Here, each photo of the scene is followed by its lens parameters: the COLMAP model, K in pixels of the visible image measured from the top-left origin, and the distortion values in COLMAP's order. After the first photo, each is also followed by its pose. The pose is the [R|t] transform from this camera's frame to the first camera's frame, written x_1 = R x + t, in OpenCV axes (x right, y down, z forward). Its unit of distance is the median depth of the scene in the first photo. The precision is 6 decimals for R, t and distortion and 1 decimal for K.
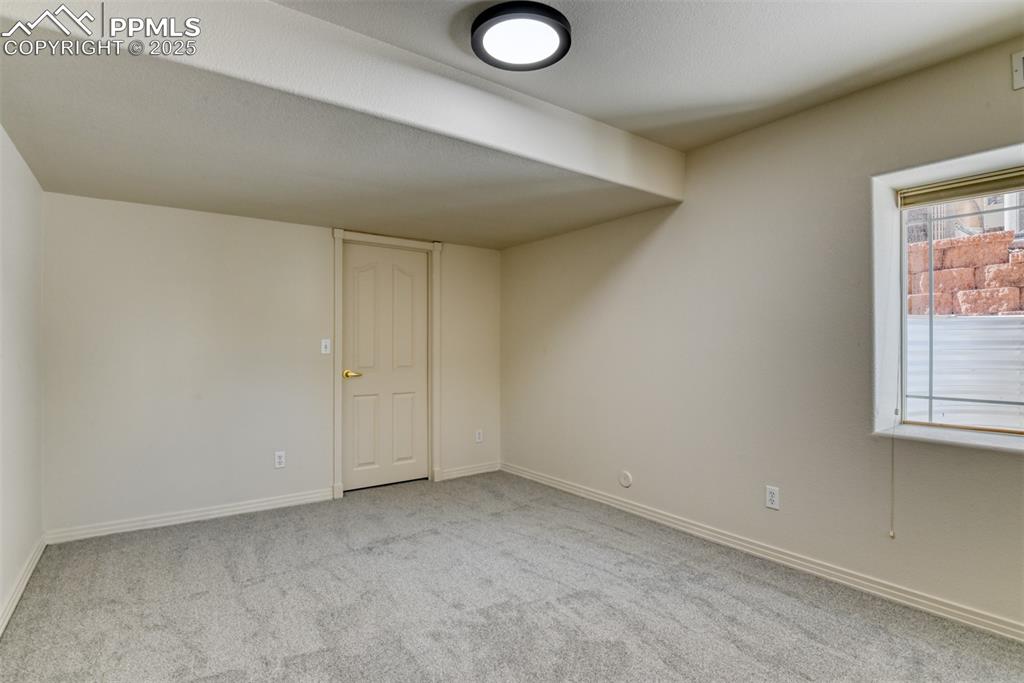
lens RADIAL K [[504.2, 0, 514.7], [0, 504.2, 344.4], [0, 0, 1]] dist [-0.001695, -0.007625]
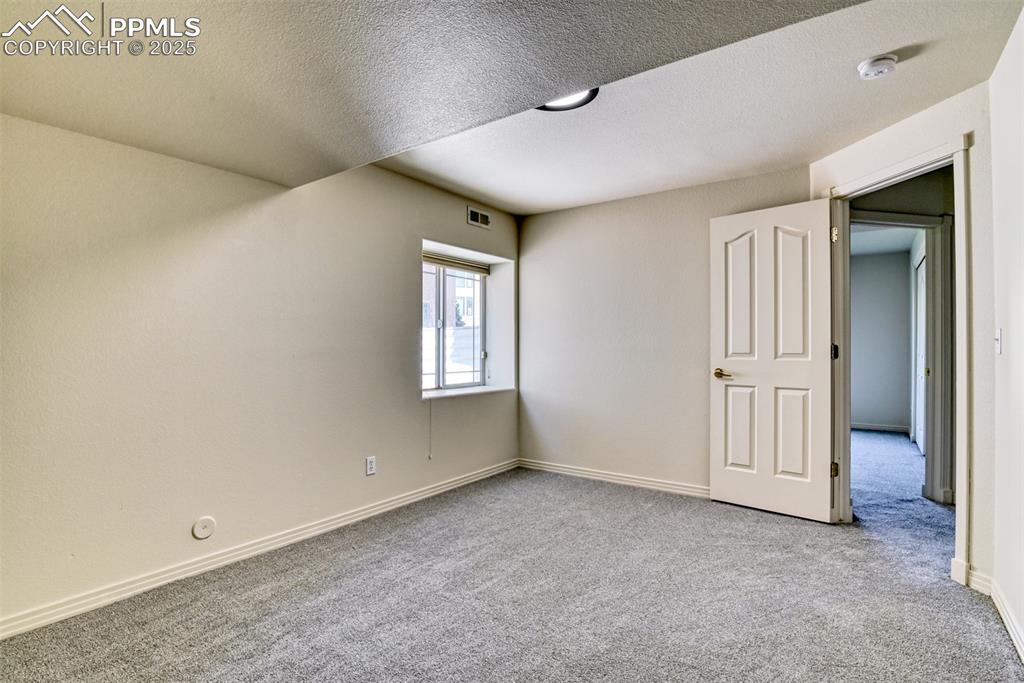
lens RADIAL K [[504.2, 0, 514.7], [0, 504.2, 344.4], [0, 0, 1]] dist [-0.001695, -0.007625]
pose [[-0.308593, 0.002334, 0.951191, -0.894908], [-0.006486, 0.999969, -0.004558, 0.009129], [-0.951172, -0.007576, -0.308568, 1.196987]]
